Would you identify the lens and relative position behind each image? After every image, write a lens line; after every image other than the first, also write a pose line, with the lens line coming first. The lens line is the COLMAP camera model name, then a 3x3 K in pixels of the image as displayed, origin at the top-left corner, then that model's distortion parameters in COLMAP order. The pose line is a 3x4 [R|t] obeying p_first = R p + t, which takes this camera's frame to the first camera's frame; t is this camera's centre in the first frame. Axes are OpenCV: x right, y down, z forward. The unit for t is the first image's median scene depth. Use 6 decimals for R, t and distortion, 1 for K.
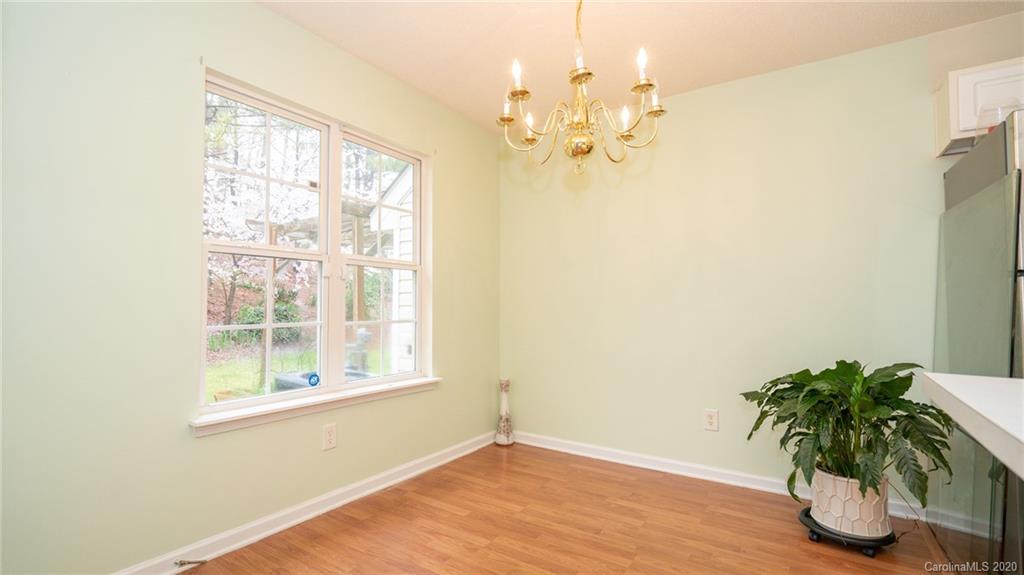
lens RADIAL K [[461.9, 0, 509.2], [0, 461.9, 289.5], [0, 0, 1]] dist [-0.004405, 0.002249]
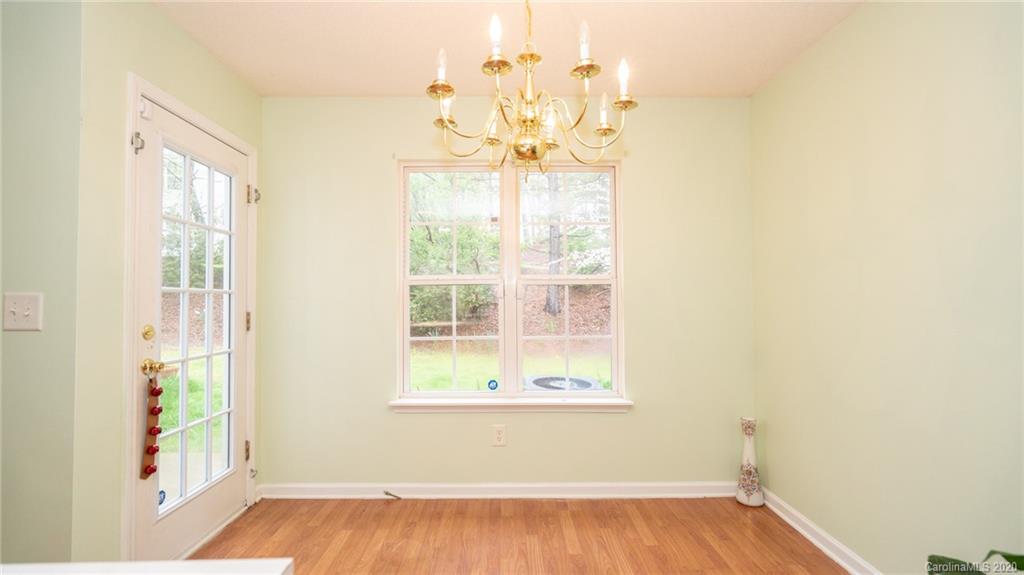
lens RADIAL K [[461.9, 0, 509.6], [0, 461.9, 287.8], [0, 0, 1]] dist [-0.004405, 0.002249]
pose [[0.562961, -0.025857, -0.826079, 0.570613], [0.034100, 0.999386, -0.008044, -0.041109], [0.825780, -0.023641, 0.563497, 0.355323]]
